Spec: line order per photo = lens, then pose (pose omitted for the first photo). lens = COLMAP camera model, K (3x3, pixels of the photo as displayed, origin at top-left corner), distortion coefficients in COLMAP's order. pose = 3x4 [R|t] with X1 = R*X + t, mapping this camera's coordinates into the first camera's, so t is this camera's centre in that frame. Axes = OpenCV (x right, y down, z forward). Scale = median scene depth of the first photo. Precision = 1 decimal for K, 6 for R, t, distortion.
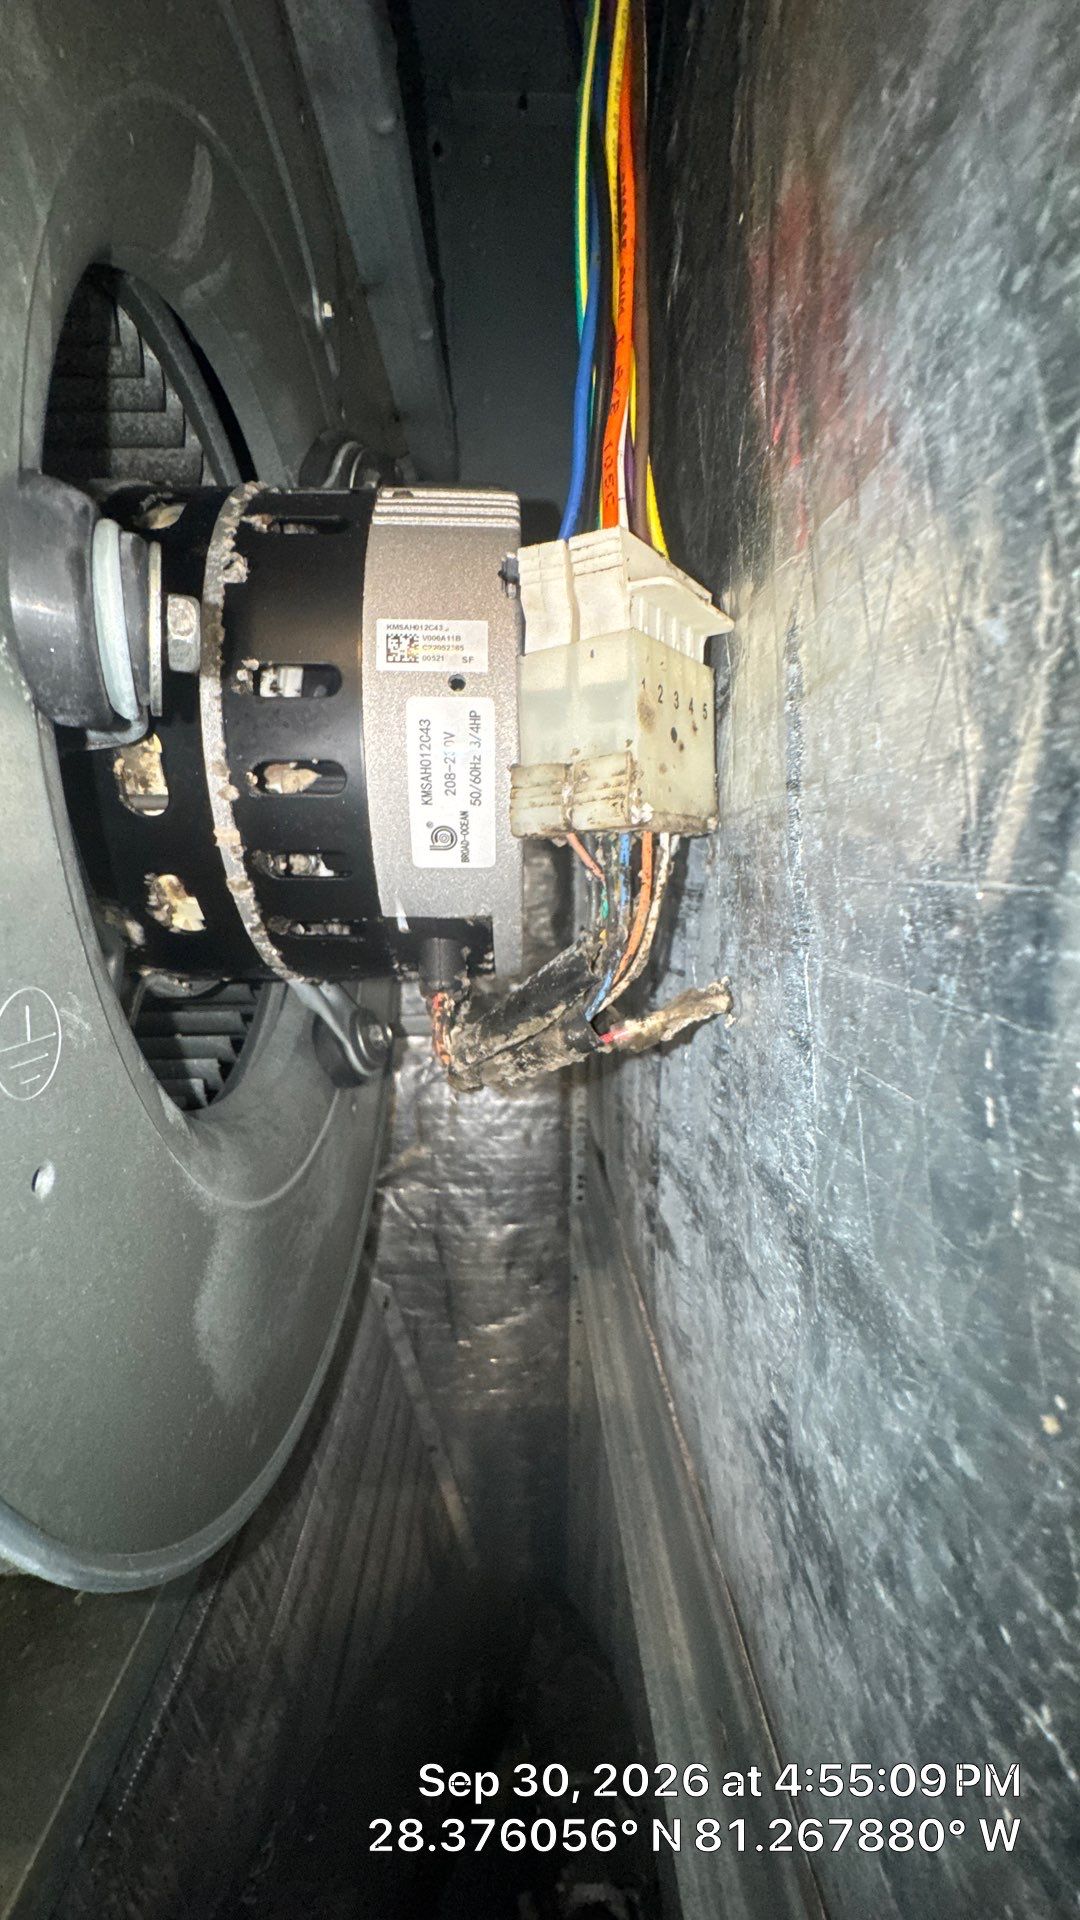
lens RADIAL K [[766.5, 0, 540.2], [0, 766.5, 964.8], [0, 0, 1]] dist [-0.000627, 0.000080]
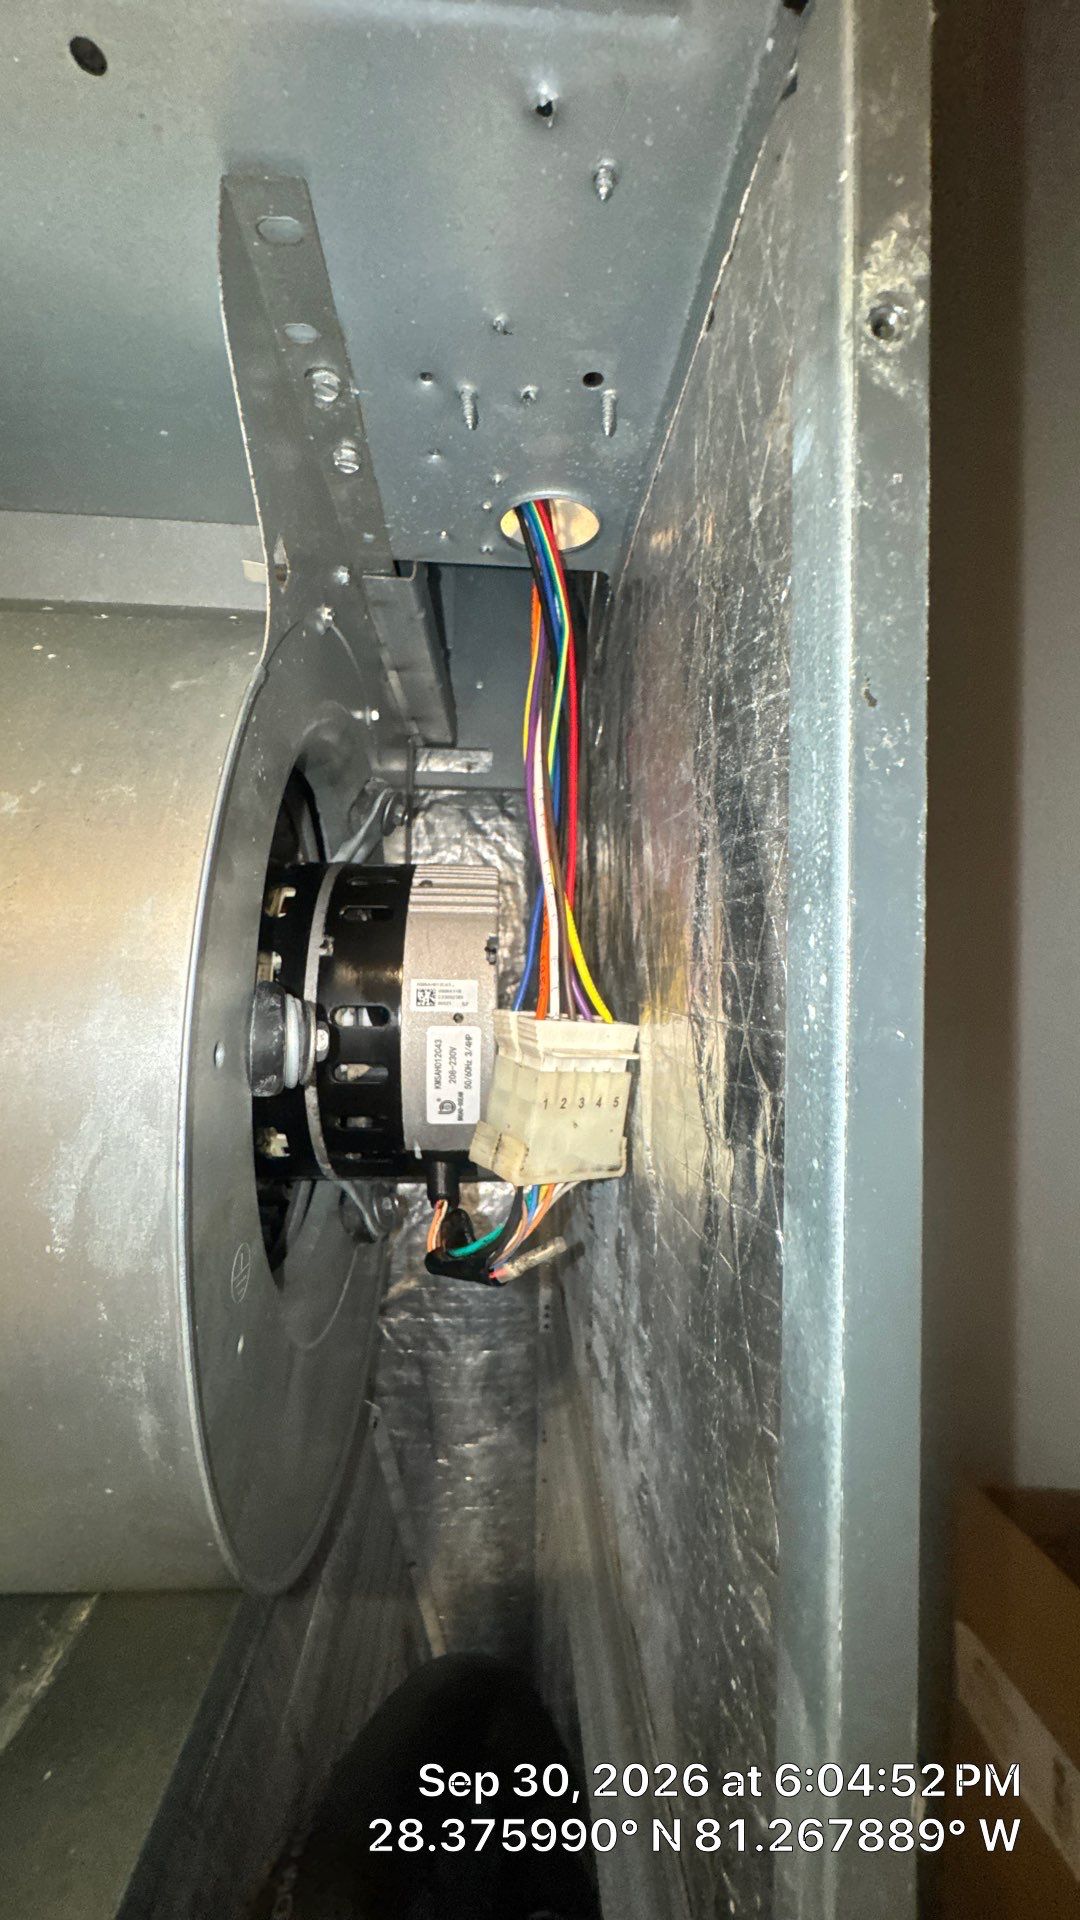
lens RADIAL K [[766.5, 0, 545.8], [0, 766.5, 964.1], [0, 0, 1]] dist [-0.000627, 0.000080]
pose [[0.999496, 0.012011, 0.029383, 0.015600], [-0.008080, 0.991422, -0.130447, -0.135707], [-0.030698, 0.130144, 0.991020, -0.338811]]
